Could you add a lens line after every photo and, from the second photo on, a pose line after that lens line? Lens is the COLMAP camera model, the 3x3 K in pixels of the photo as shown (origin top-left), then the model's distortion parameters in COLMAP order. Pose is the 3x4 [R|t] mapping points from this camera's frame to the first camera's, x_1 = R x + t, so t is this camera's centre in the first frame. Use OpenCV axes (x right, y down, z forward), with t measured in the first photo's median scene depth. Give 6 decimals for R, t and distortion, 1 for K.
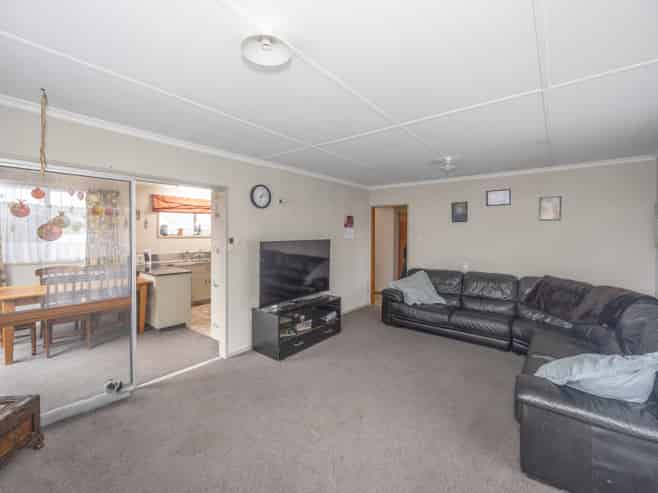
lens RADIAL K [[287.9, 0, 329.0], [0, 287.9, 246.5], [0, 0, 1]] dist [-0.001869, -0.000439]
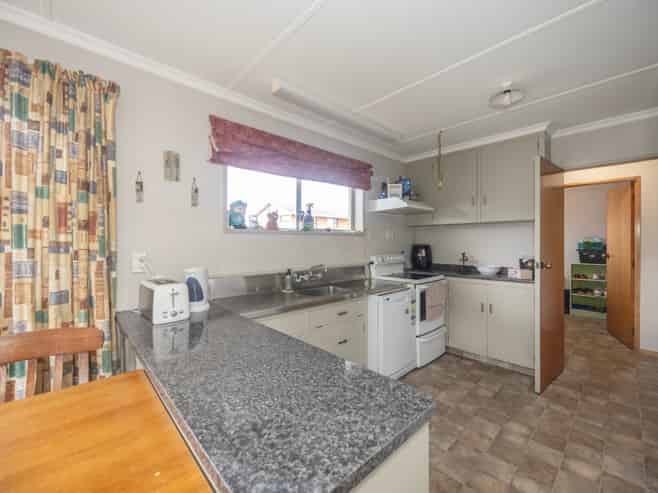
lens RADIAL K [[287.9, 0, 329.0], [0, 287.9, 246.5], [0, 0, 1]] dist [-0.001869, -0.000439]
pose [[0.991166, 0.009125, -0.132310, -0.422715], [-0.011378, 0.999803, -0.016282, -0.008600], [0.132135, 0.017644, 0.991075, 0.669661]]
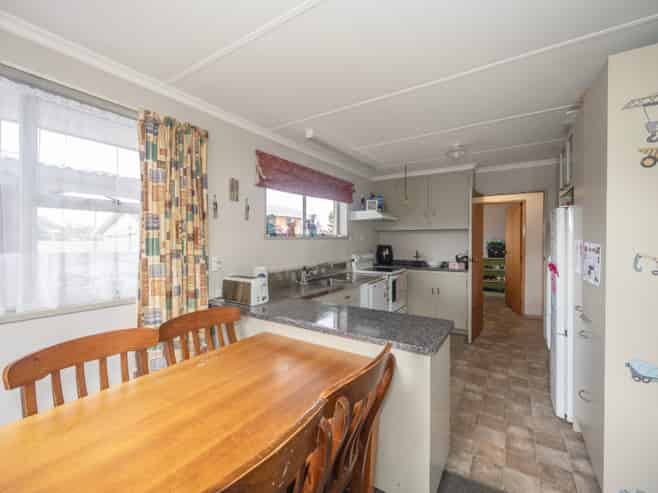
lens RADIAL K [[287.9, 0, 329.0], [0, 287.9, 246.5], [0, 0, 1]] dist [-0.001869, -0.000439]
pose [[0.995235, 0.003537, 0.097438, -0.550669], [-0.003029, 0.999981, -0.005361, -0.017350], [-0.097455, 0.005040, 0.995227, 0.519673]]
